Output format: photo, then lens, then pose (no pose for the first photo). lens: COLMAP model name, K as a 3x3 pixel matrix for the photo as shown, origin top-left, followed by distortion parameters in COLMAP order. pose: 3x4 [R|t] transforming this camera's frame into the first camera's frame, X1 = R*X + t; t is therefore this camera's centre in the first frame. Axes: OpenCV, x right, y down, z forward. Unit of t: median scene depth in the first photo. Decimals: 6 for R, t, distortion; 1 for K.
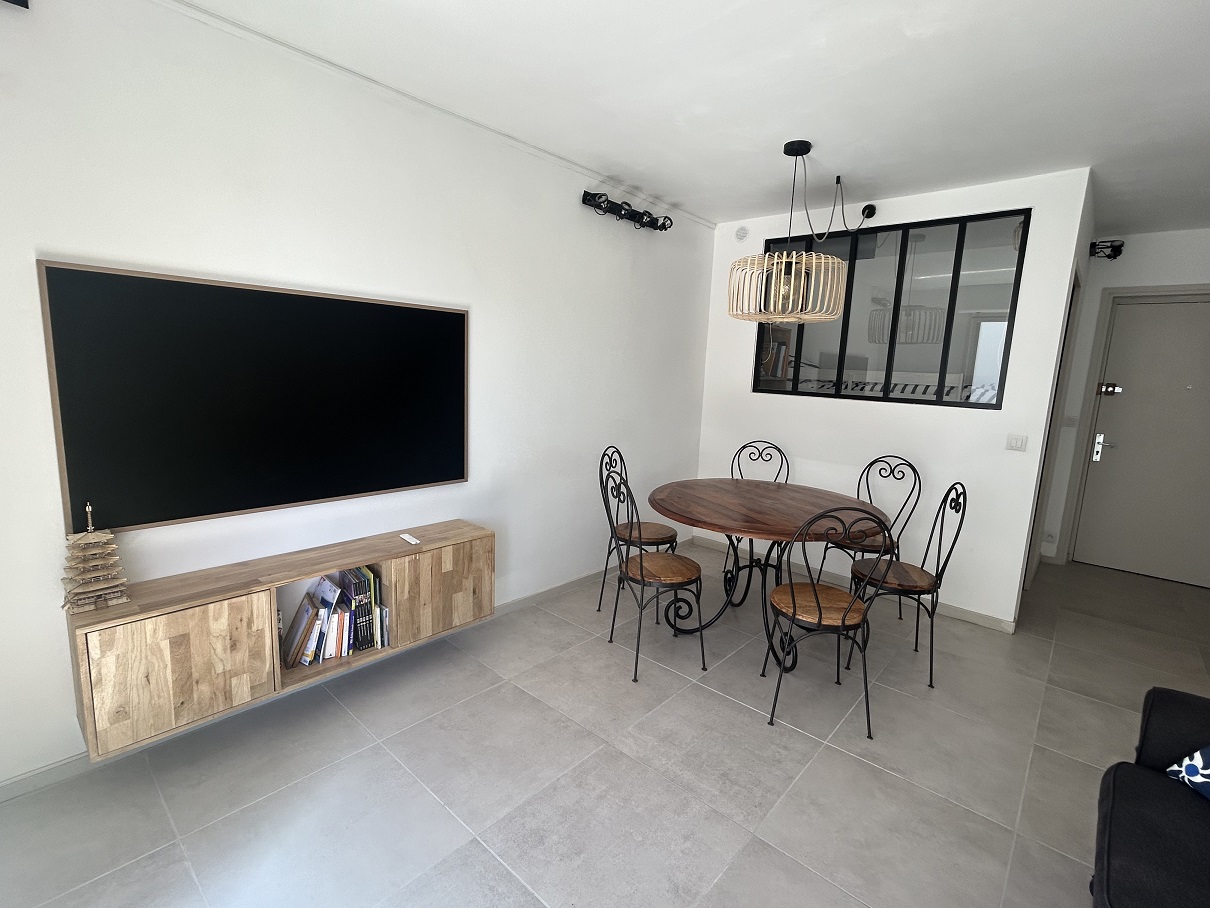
lens RADIAL K [[563.6, 0, 605.0], [0, 563.6, 454.0], [0, 0, 1]] dist [-0.003452, -0.000685]
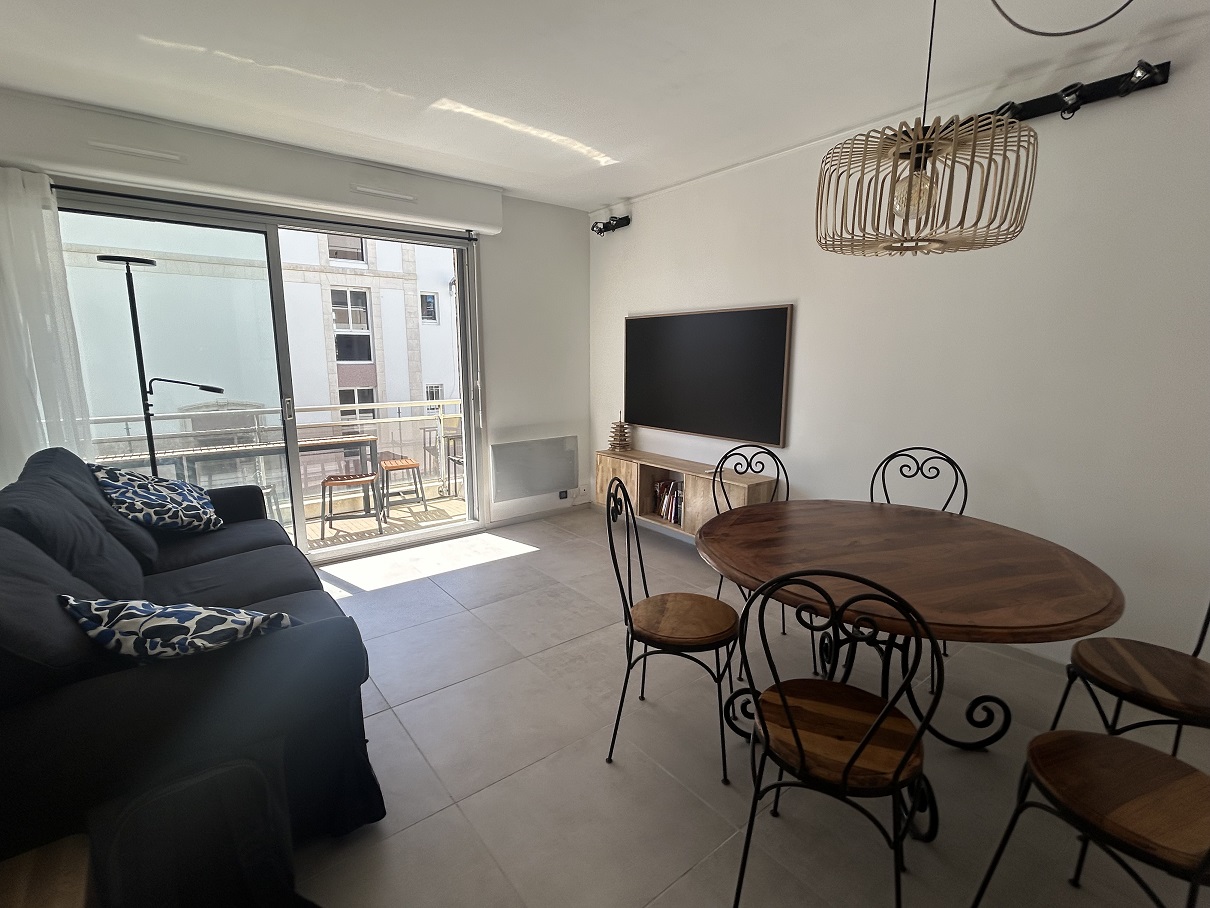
lens RADIAL K [[563.6, 0, 605.0], [0, 563.6, 454.0], [0, 0, 1]] dist [-0.003452, -0.000685]
pose [[-0.176028, 0.124043, -0.976538, 1.111247], [-0.164198, 0.974431, 0.153373, -0.068627], [0.970594, 0.187343, -0.151160, 0.923365]]
